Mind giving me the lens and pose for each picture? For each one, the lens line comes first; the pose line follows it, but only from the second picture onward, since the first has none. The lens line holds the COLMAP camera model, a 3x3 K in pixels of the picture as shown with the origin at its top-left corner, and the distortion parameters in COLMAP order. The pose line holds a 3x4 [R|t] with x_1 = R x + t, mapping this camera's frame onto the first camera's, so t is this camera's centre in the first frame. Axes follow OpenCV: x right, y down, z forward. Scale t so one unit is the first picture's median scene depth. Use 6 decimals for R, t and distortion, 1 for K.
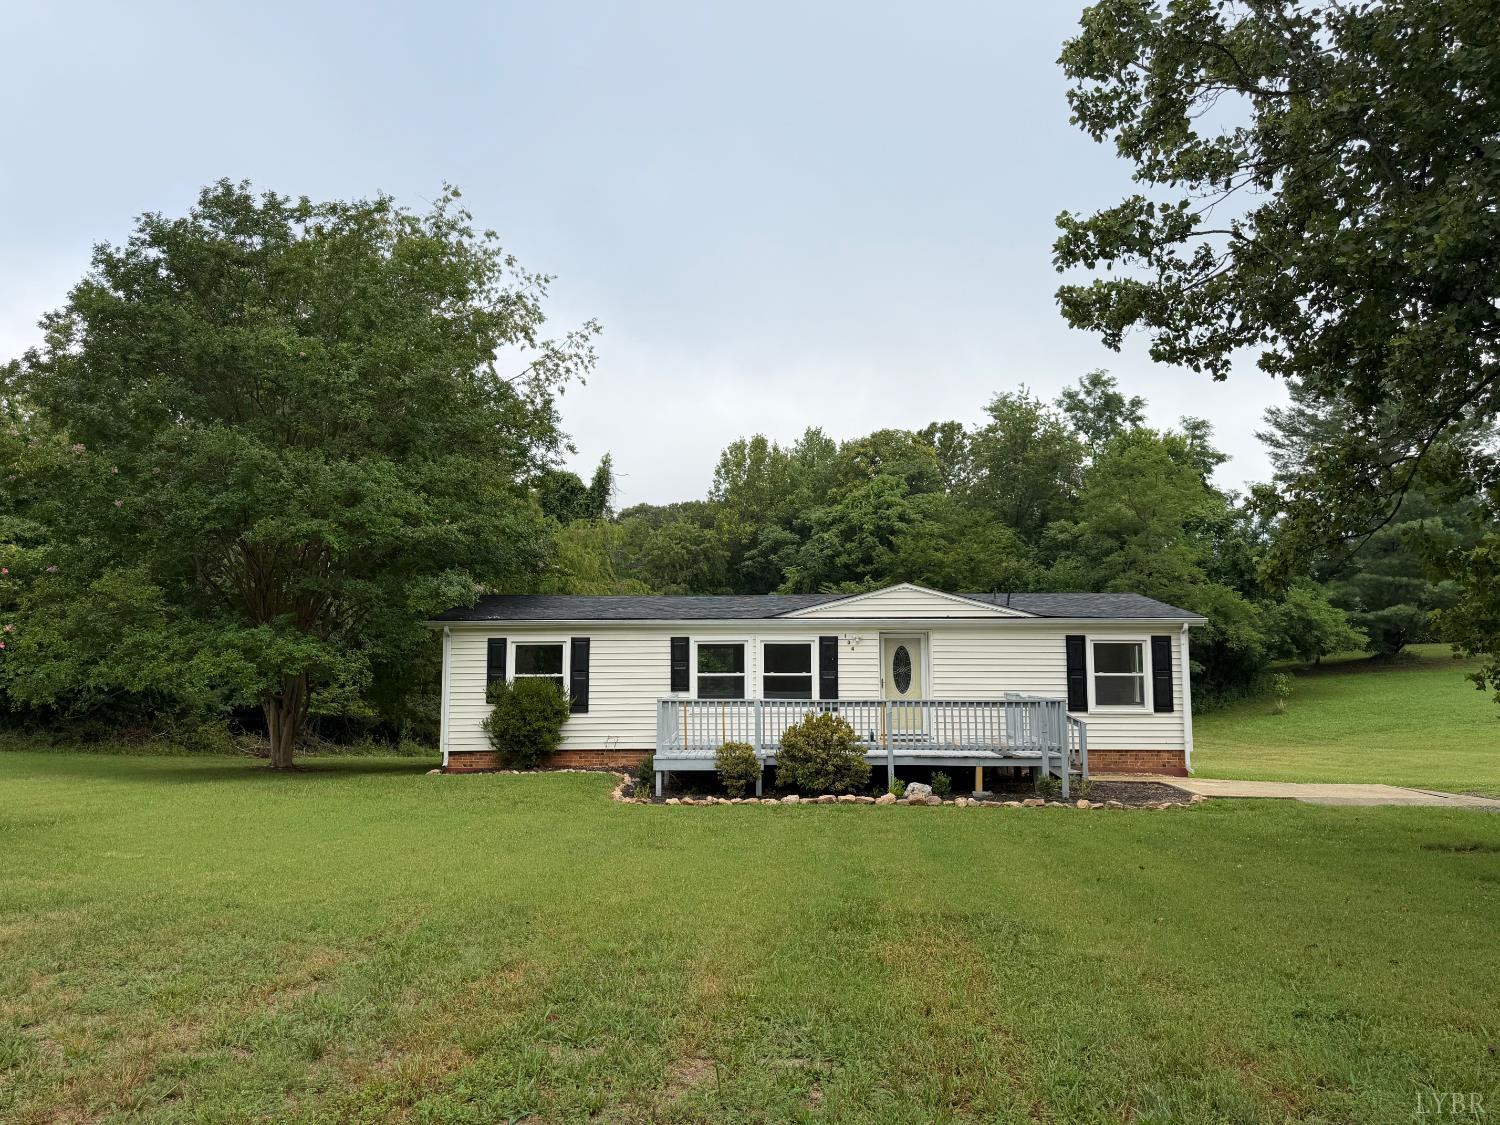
lens RADIAL K [[1044.9, 0, 746.7], [0, 1044.9, 572.6], [0, 0, 1]] dist [0.140363, -0.203686]
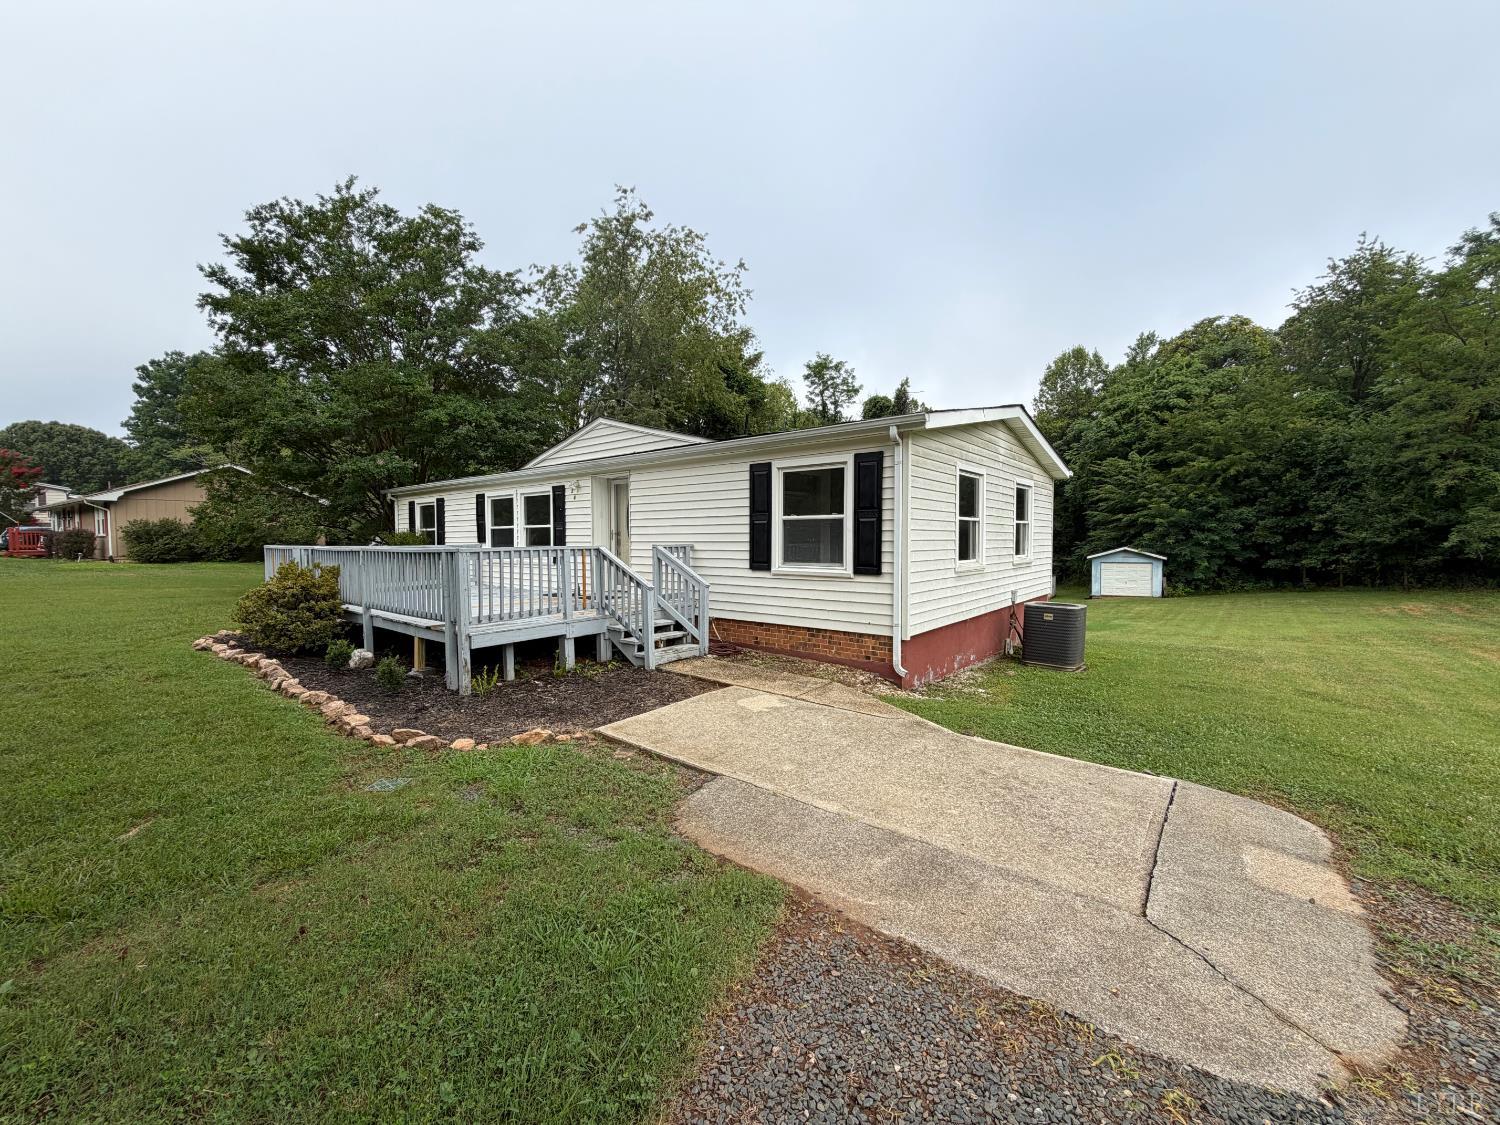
lens RADIAL K [[596.1, 0, 743.6], [0, 596.1, 561.7], [0, 0, 1]] dist [-0.000538, -0.000456]
pose [[0.780917, 0.023793, -0.624181, 0.547709], [0.056474, 0.992492, 0.108487, 0.080080], [0.622076, -0.119970, 0.773711, 0.675056]]
